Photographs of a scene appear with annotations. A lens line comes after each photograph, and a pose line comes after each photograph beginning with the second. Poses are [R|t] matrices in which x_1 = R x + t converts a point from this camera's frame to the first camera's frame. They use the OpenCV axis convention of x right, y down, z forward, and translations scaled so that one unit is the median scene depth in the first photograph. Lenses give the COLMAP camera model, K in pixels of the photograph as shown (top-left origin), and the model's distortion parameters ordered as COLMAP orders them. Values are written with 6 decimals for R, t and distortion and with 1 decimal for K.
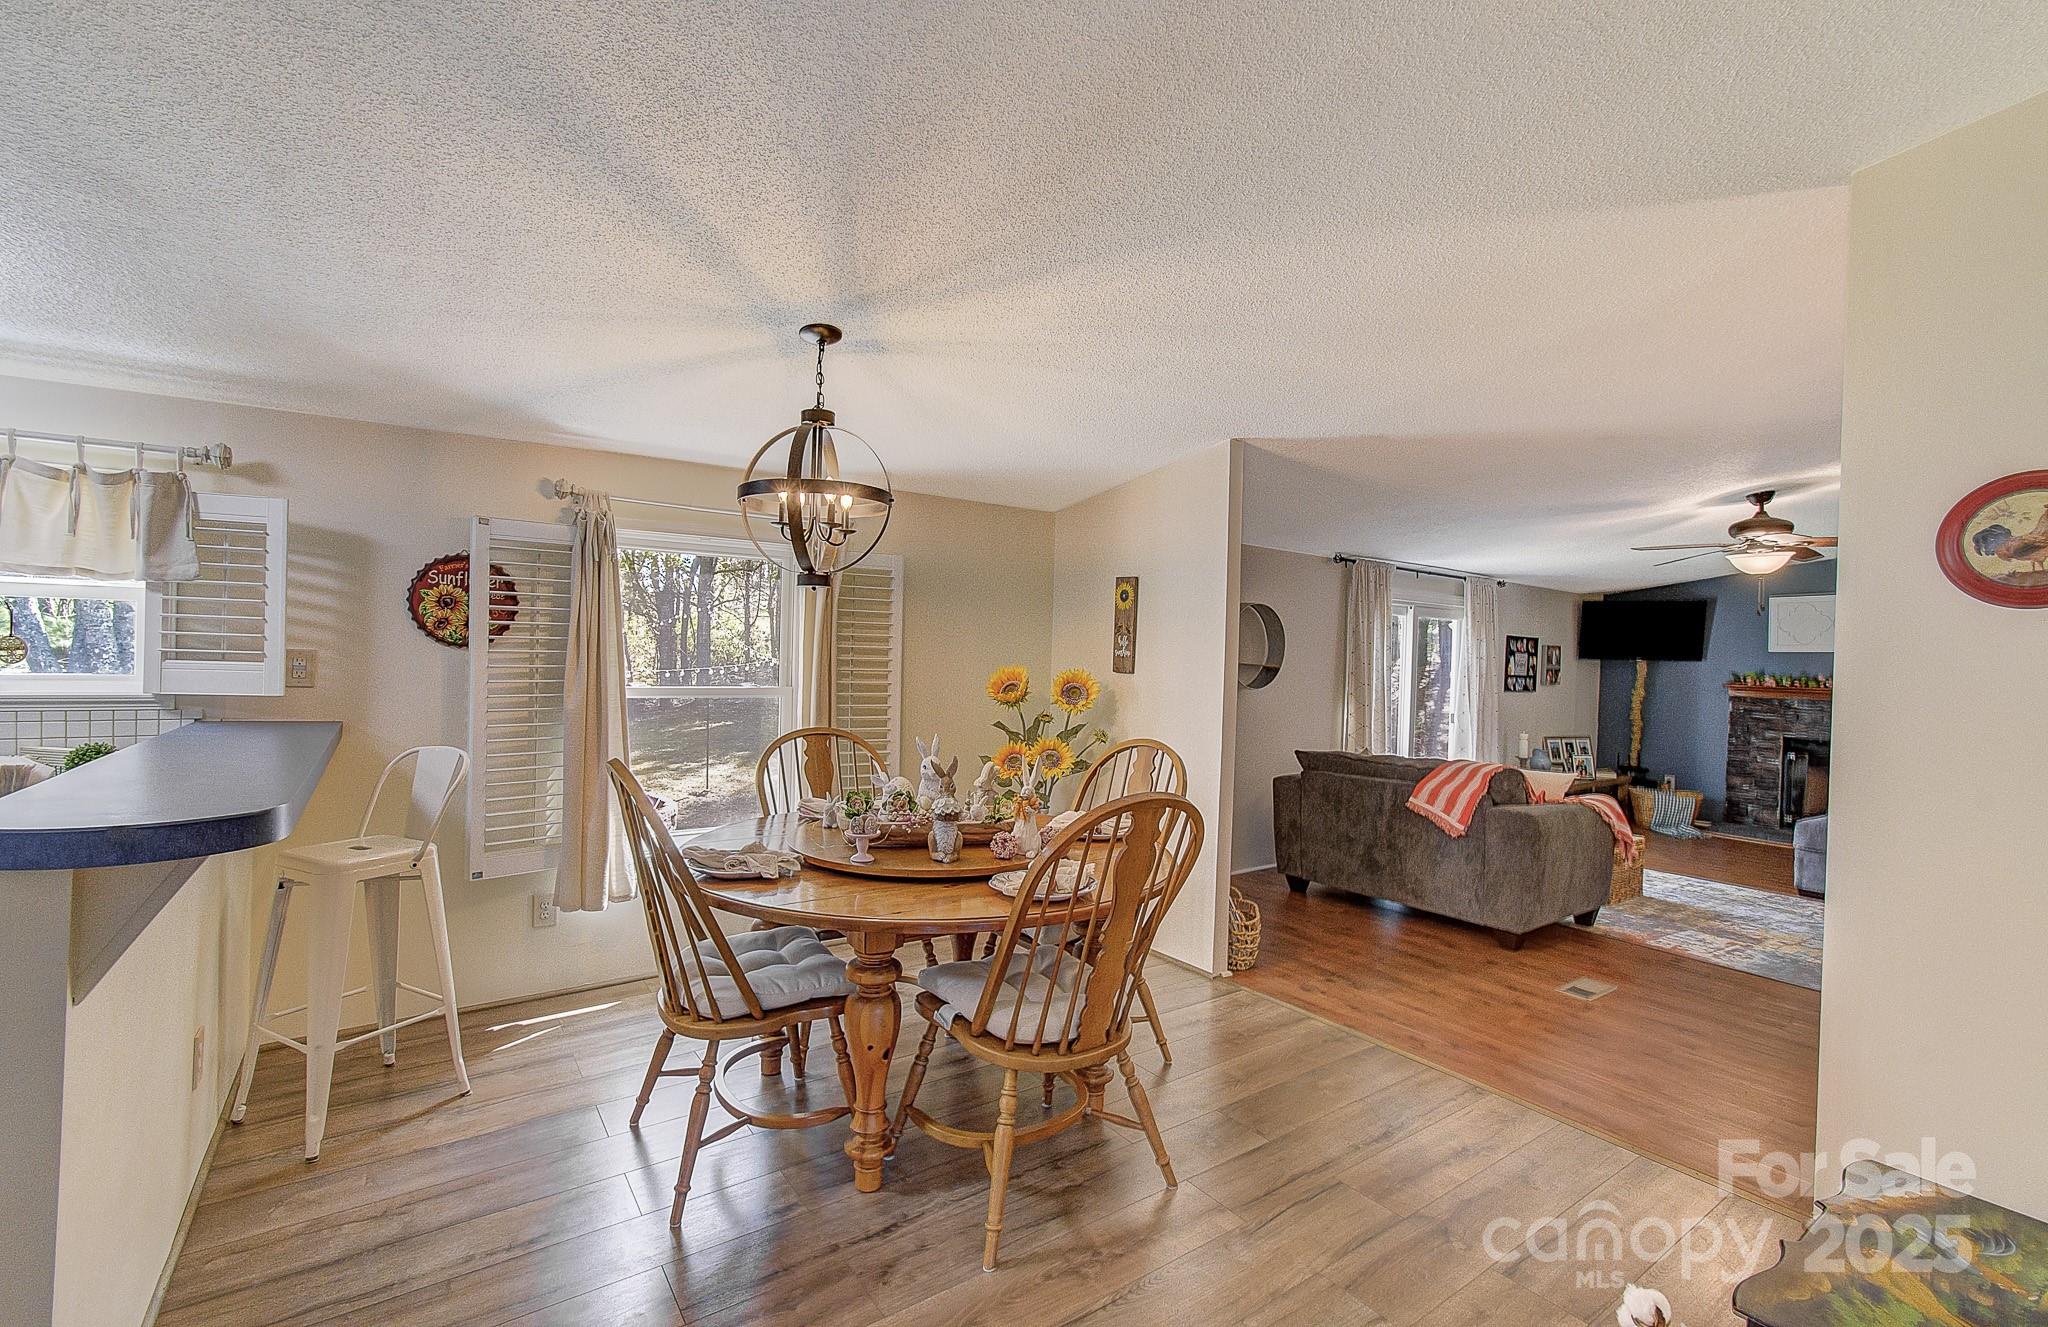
lens RADIAL K [[874.8, 0, 1007.7], [0, 874.8, 663.1], [0, 0, 1]] dist [0.002323, 0.000587]
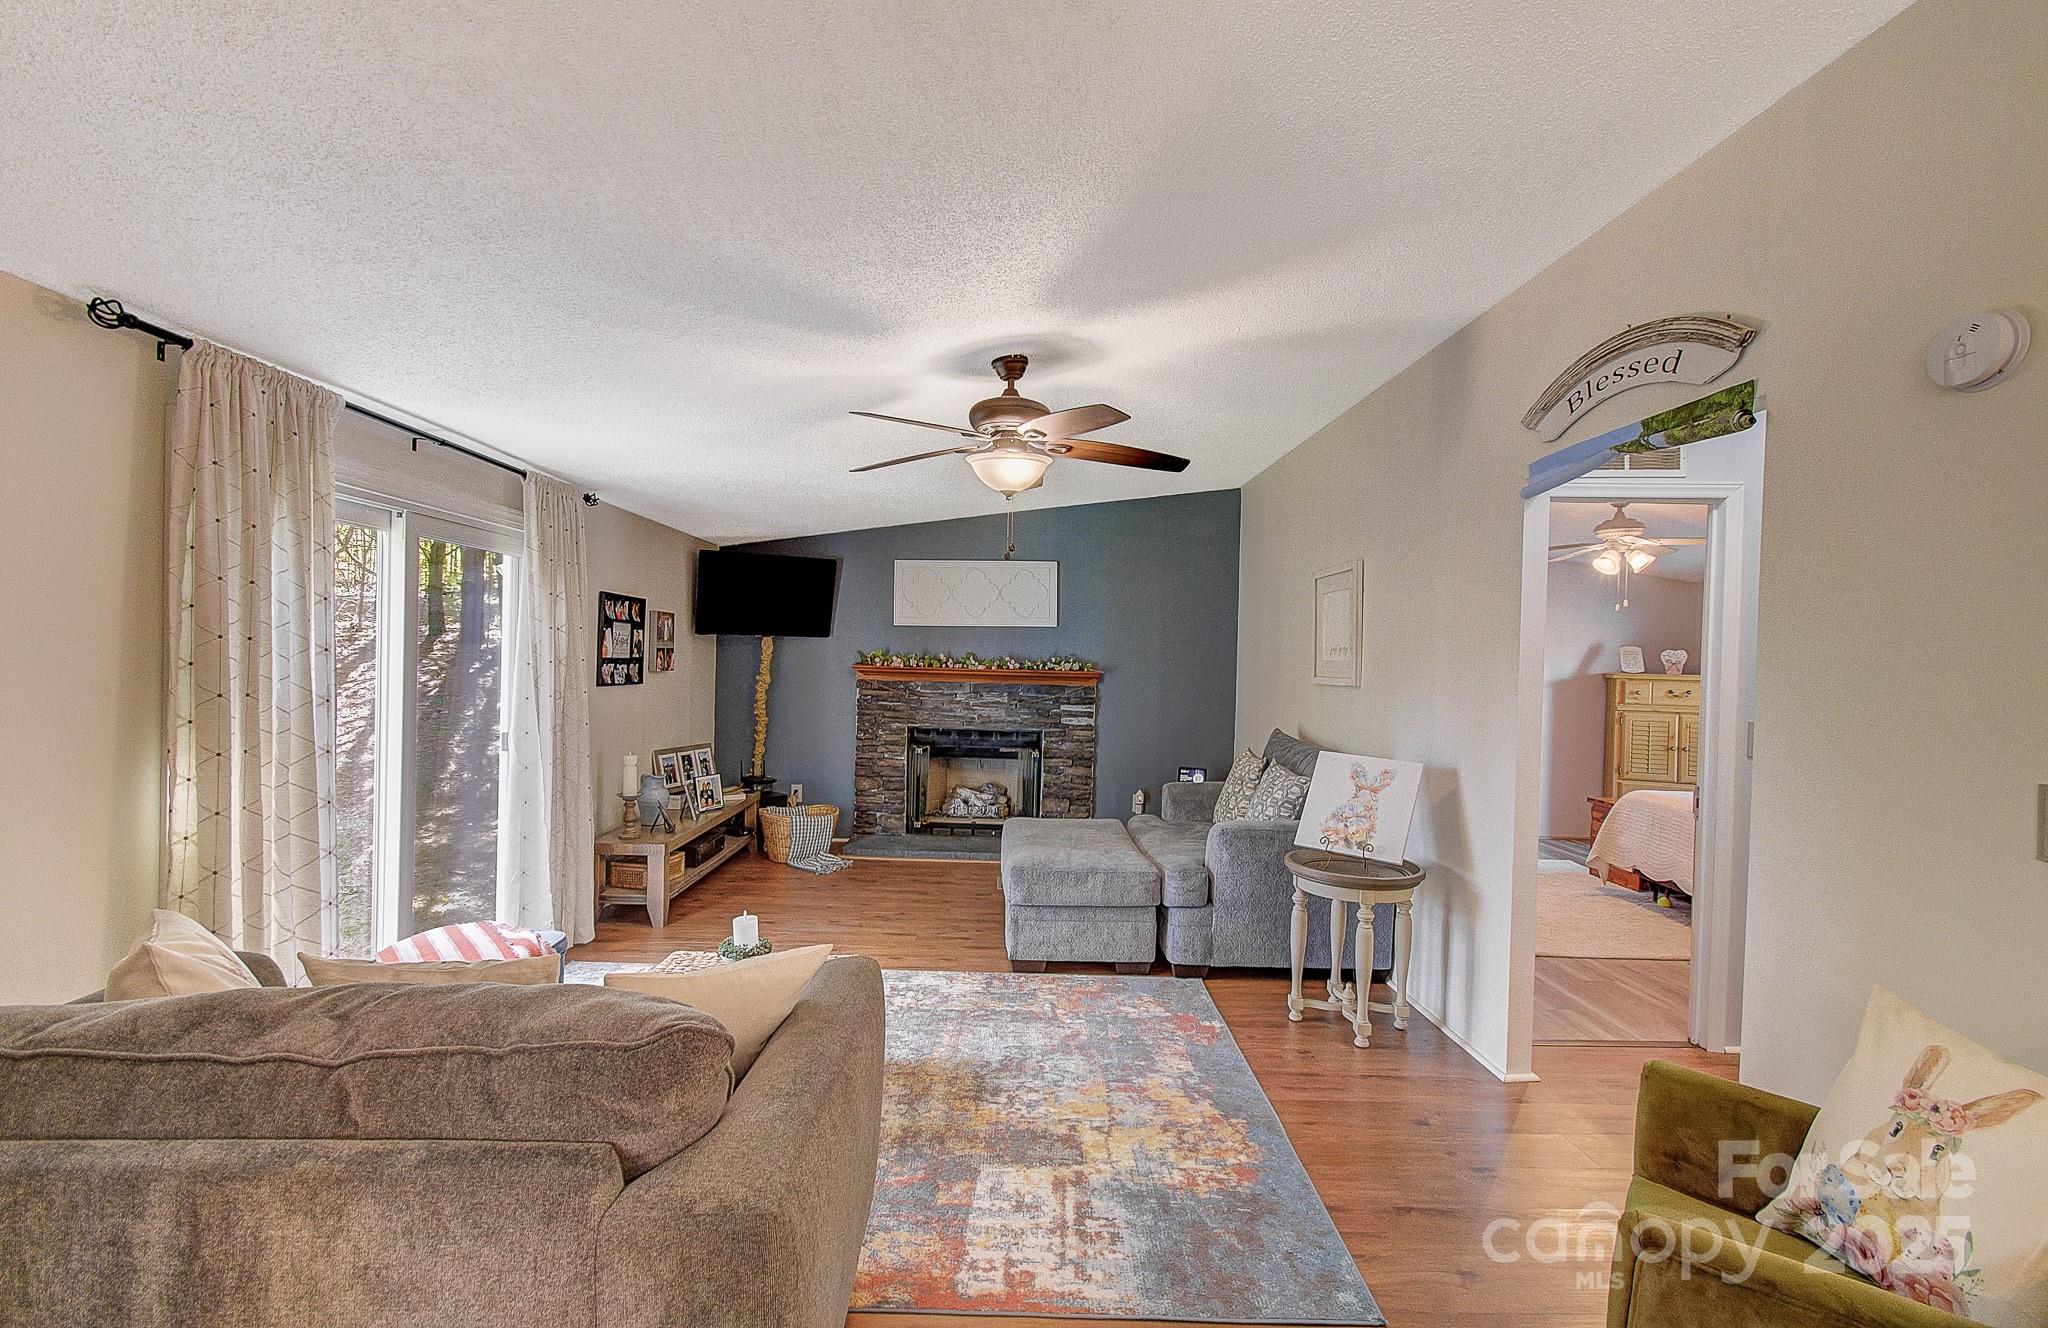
lens RADIAL K [[892.1, 0, 1013.8], [0, 892.1, 664.9], [0, 0, 1]] dist [0.000817, 0.000390]
pose [[0.563966, -0.019258, 0.825573, 0.252572], [-0.003653, 0.999660, 0.025814, 0.001312], [-0.825790, -0.017573, 0.563704, 0.472167]]
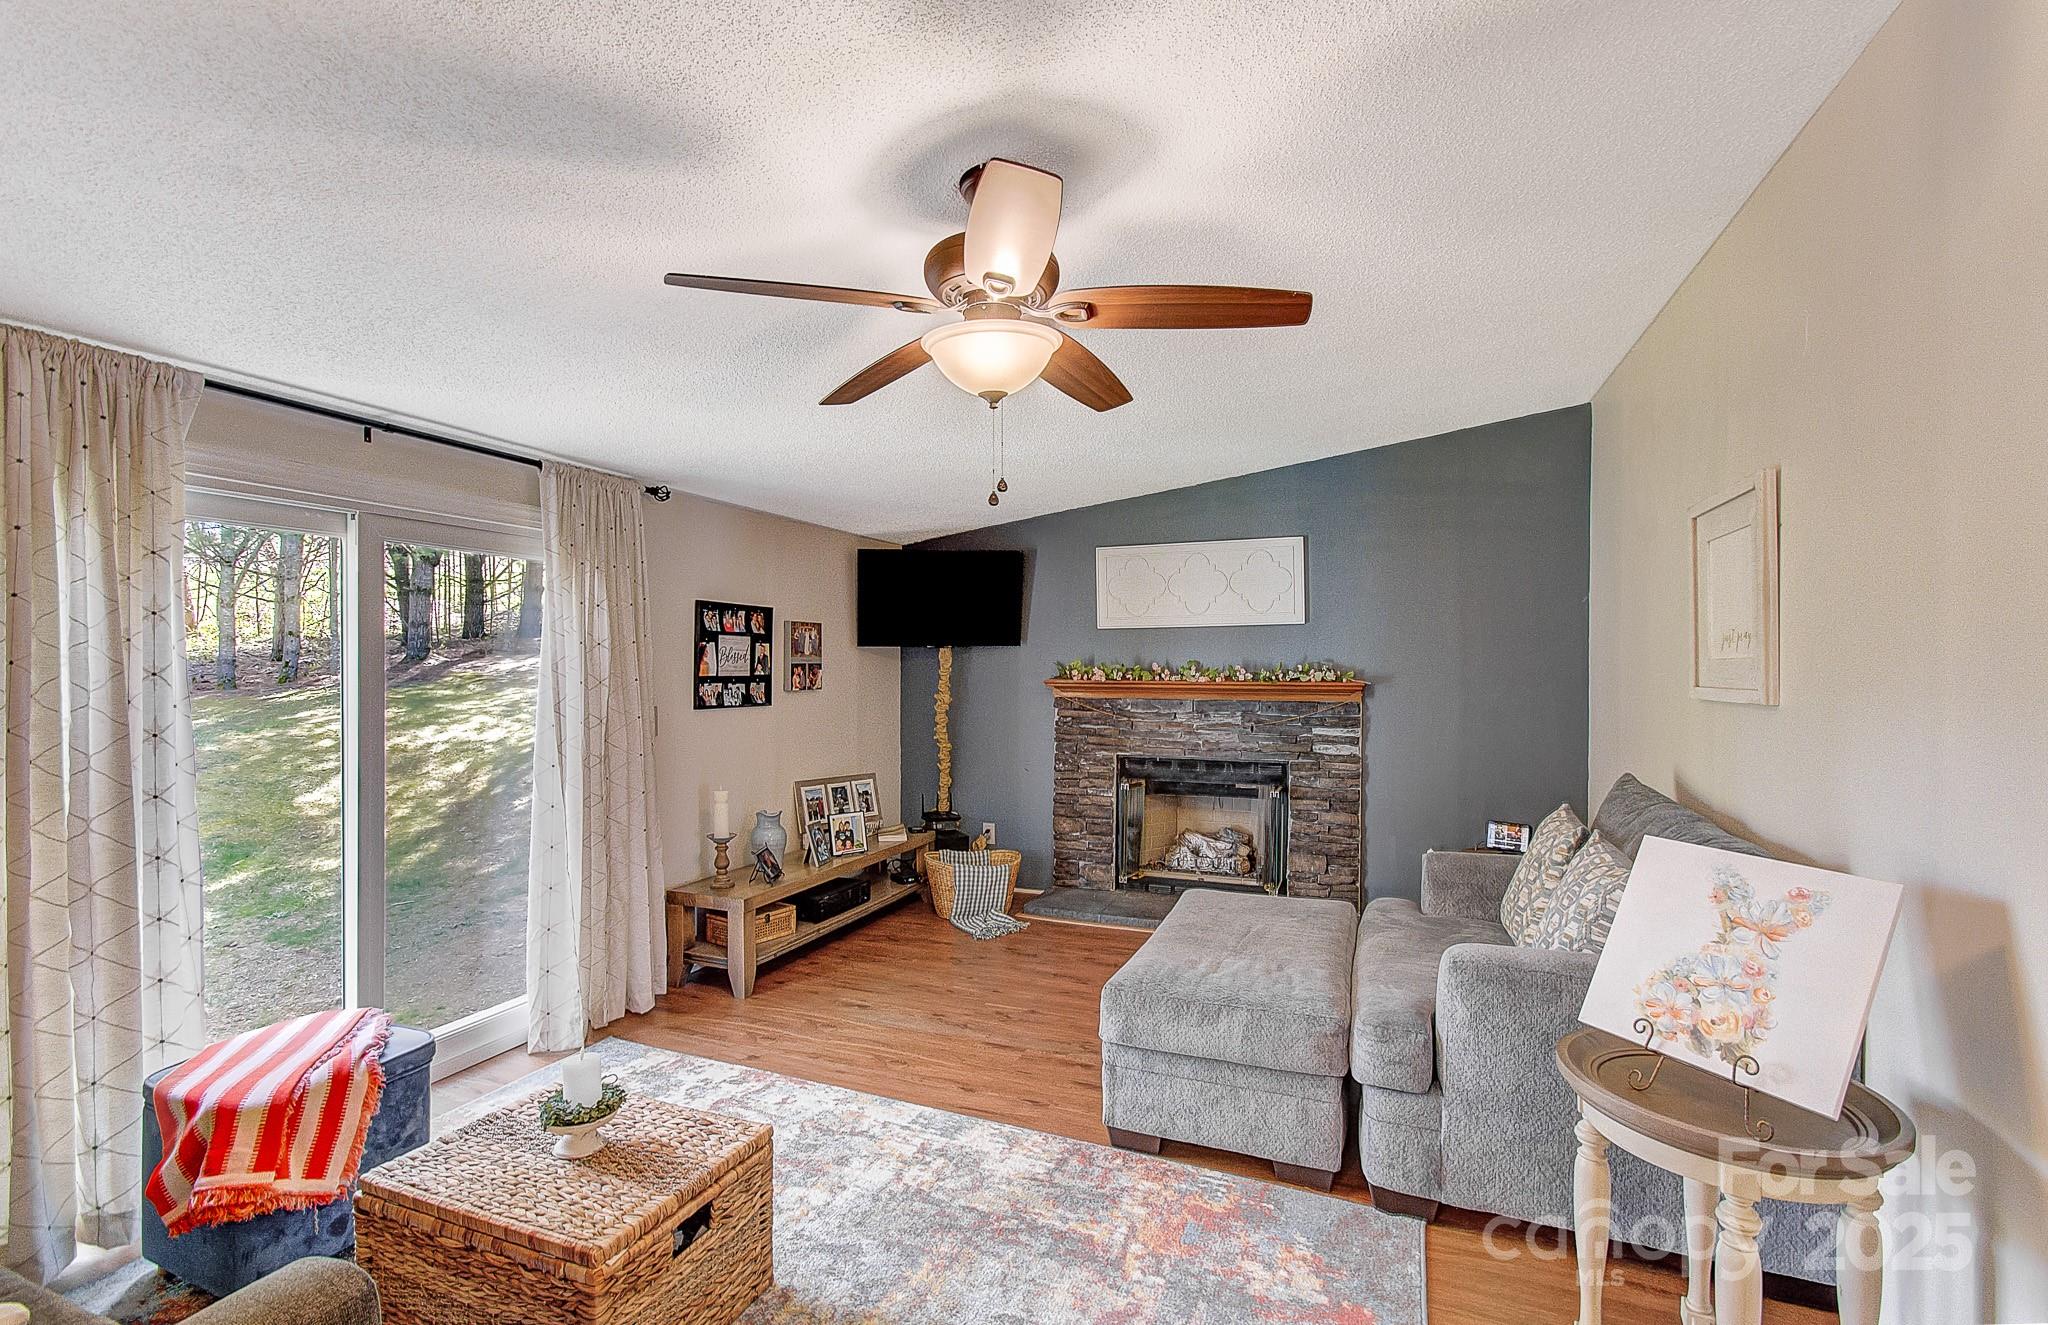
lens RADIAL K [[906.5, 0, 1019.3], [0, 906.5, 670.1], [0, 0, 1]] dist [0.000345, 0.000135]
pose [[0.839194, -0.027862, 0.543118, 0.484174], [0.026647, 0.999594, 0.010106, 0.009776], [-0.543179, 0.005991, 0.839596, 0.493383]]
